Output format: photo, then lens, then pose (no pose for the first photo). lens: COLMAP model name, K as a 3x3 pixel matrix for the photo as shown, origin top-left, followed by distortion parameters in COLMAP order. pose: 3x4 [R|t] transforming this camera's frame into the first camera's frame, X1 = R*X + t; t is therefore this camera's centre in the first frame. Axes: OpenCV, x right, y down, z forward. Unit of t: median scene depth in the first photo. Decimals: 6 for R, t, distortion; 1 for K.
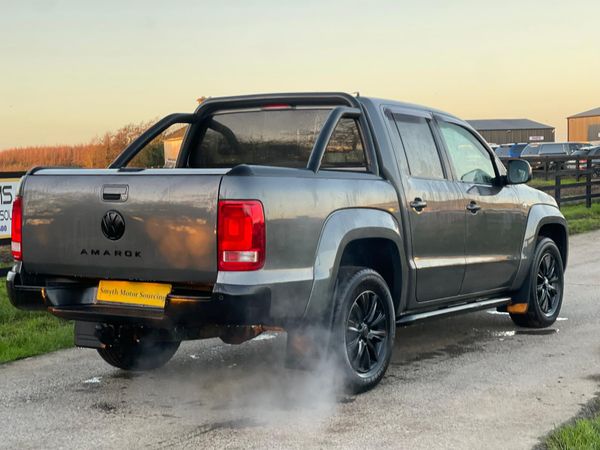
lens RADIAL K [[1021.8, 0, 327.3], [0, 1021.8, 224.6], [0, 0, 1]] dist [0.200755, 0.017610]
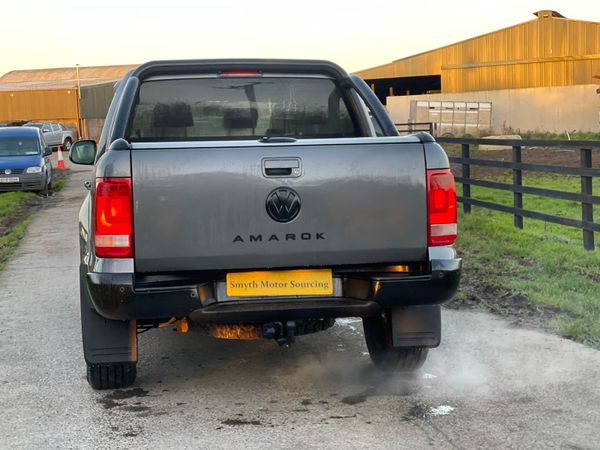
lens RADIAL K [[999.4, 0, 300.0], [0, 999.4, 225.0], [0, 0, 1]] dist [0.251190, -0.186859]
pose [[0.776995, -0.057902, 0.626838, -0.714921], [0.050025, 0.998291, 0.030205, -0.006896], [-0.627515, 0.007888, 0.778564, 0.343488]]
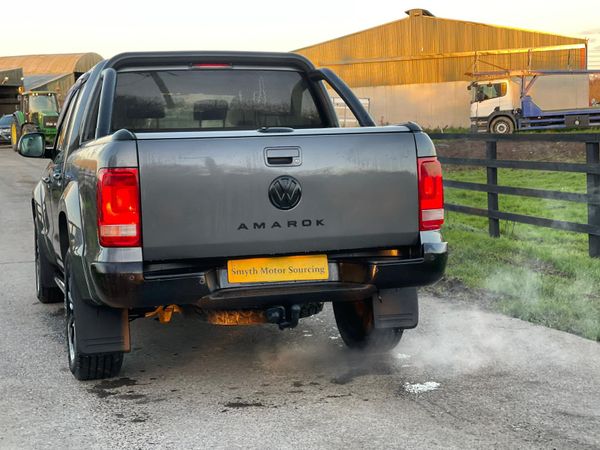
lens RADIAL K [[999.4, 0, 300.0], [0, 999.4, 225.0], [0, 0, 1]] dist [0.251190, -0.186859]
pose [[0.691833, -0.073206, 0.718337, -0.813268], [0.062303, 0.997189, 0.041619, -0.006569], [-0.719365, 0.015961, 0.694449, 0.393756]]
